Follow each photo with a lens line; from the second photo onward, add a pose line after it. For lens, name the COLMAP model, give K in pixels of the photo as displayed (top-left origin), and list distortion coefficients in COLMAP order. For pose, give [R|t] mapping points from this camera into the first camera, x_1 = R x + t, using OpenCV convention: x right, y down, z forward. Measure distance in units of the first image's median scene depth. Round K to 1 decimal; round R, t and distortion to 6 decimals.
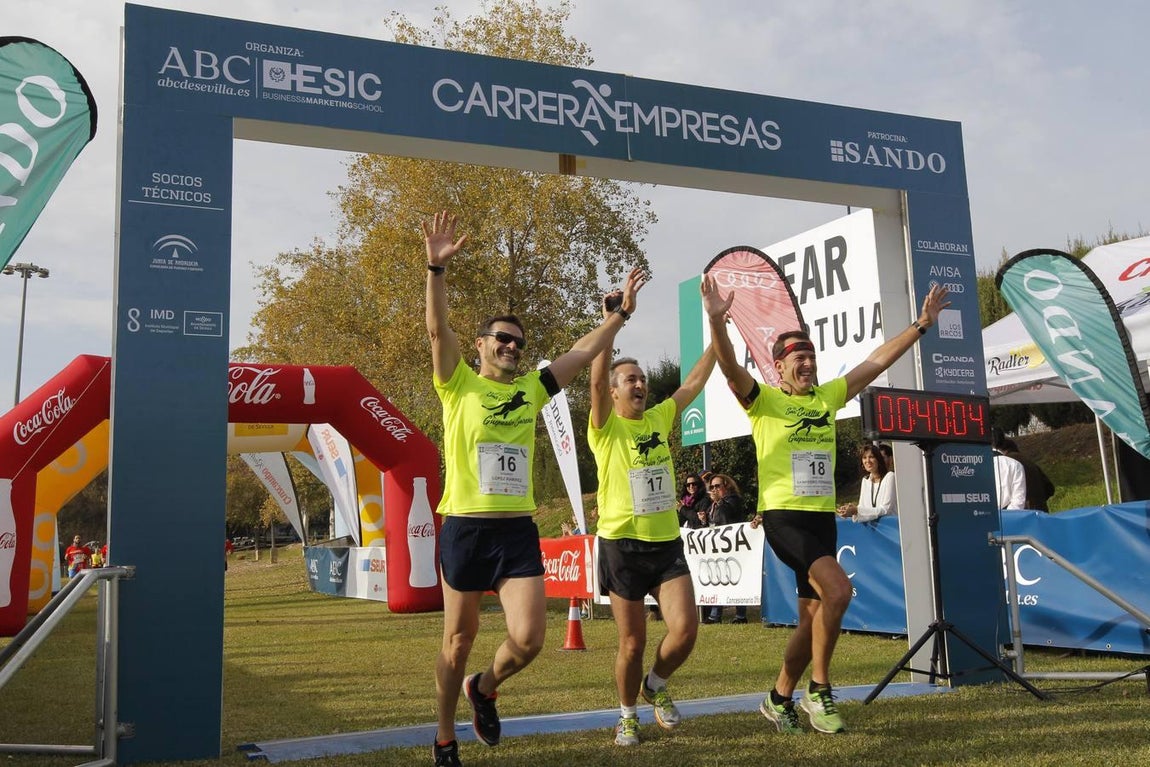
lens RADIAL K [[1191.1, 0, 571.0], [0, 1191.1, 383.4], [0, 0, 1]] dist [0.007401, 0.000000]
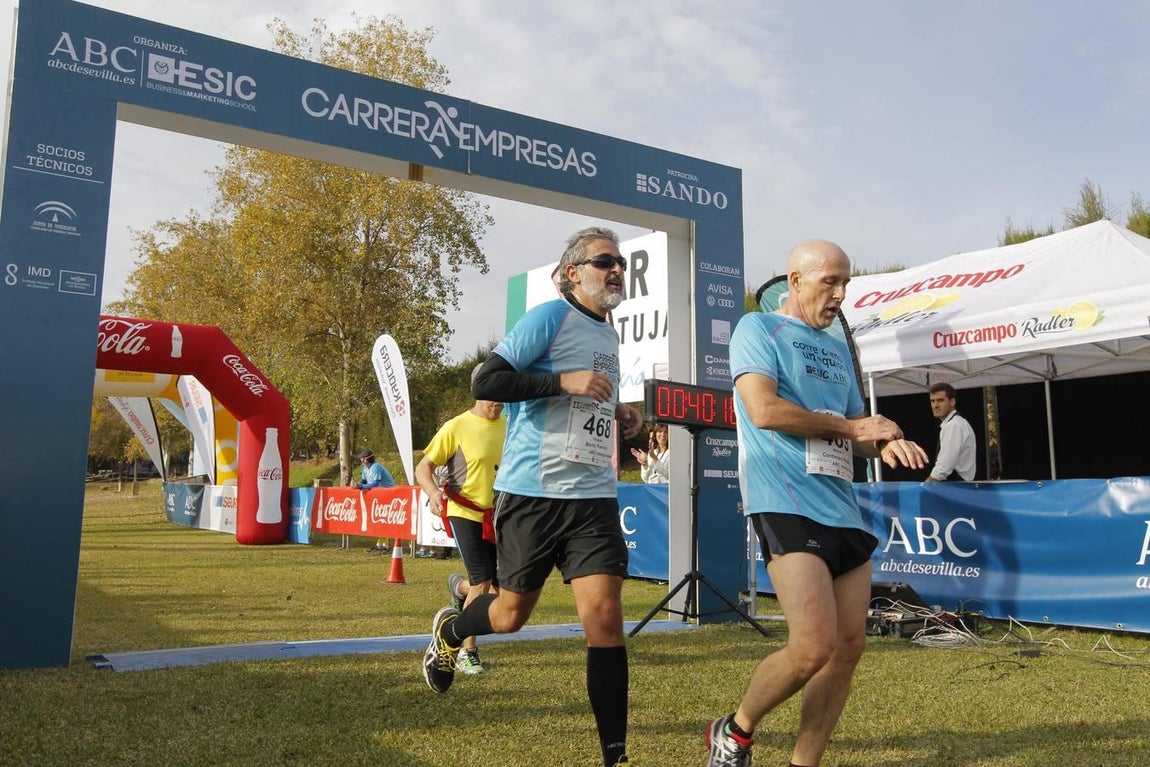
lens RADIAL K [[1012.8, 0, 570.8], [0, 1012.8, 383.2], [0, 0, 1]] dist [-0.035444, 0.070045]
pose [[0.985430, 0.068393, 0.155726, 0.006114], [-0.071945, 0.997259, 0.017287, -0.004324], [-0.154117, -0.028239, 0.987649, -0.010236]]
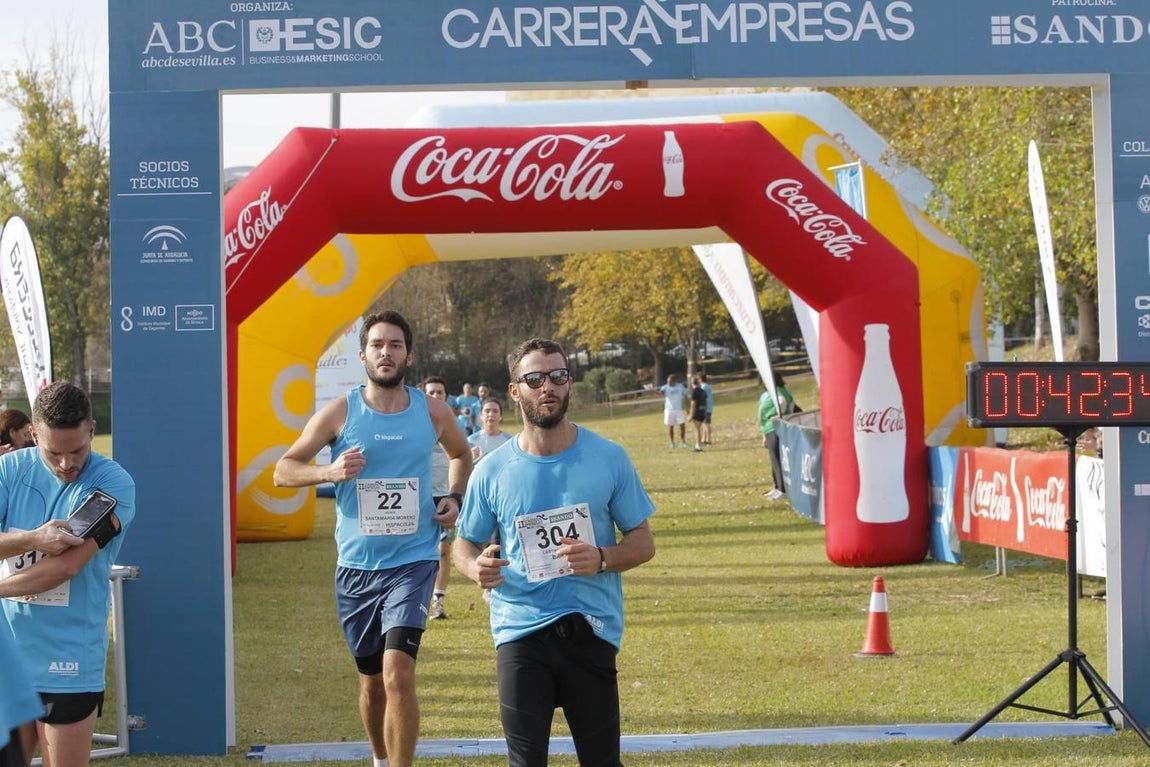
lens RADIAL K [[2990.4, 0, 572.0], [0, 2990.4, 389.6], [0, 0, 1]] dist [-0.286414, 0.000000]
pose [[0.930748, 0.012590, -0.365445, 0.656108], [0.042326, 0.988980, 0.141872, -0.246849], [0.363204, -0.147515, 0.919958, -0.849850]]
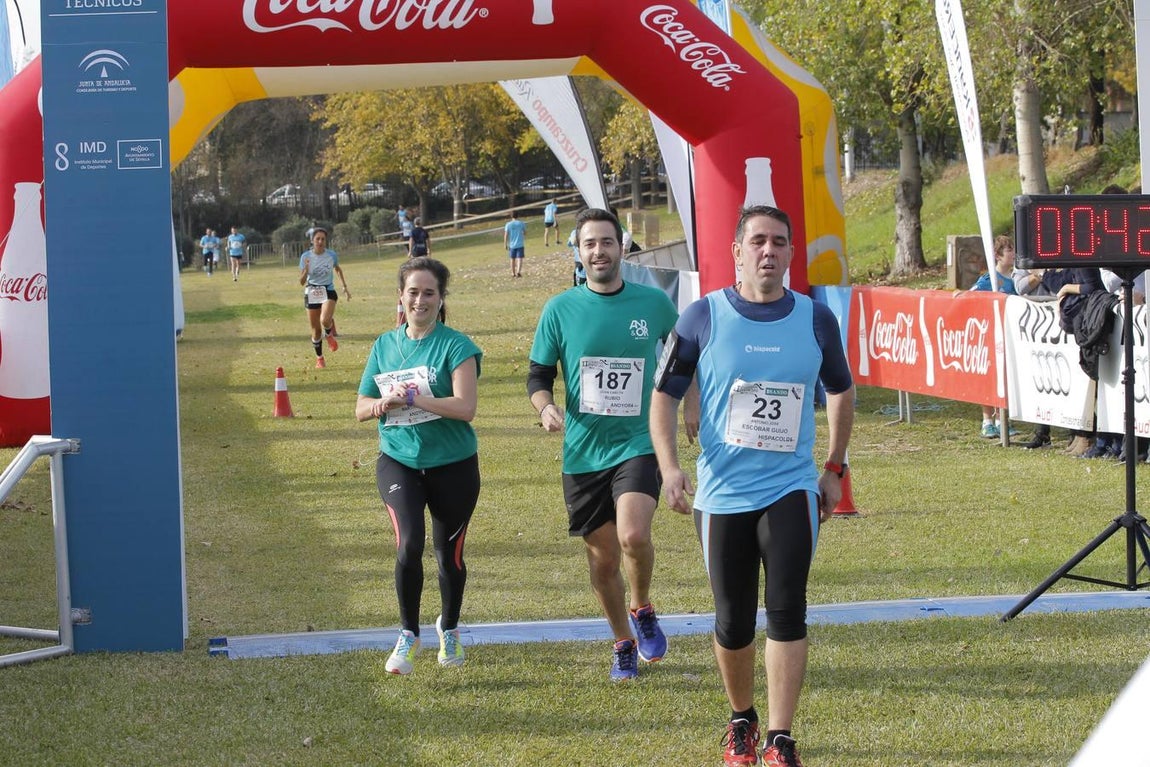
lens RADIAL K [[2990.4, 0, 569.0], [0, 2990.4, 389.9], [0, 0, 1]] dist [-0.286414, 0.000000]
pose [[0.958120, 0.017027, -0.285859, 0.449848], [0.041802, 0.979222, 0.198437, -0.223843], [0.283298, -0.202076, 0.937501, -0.702134]]
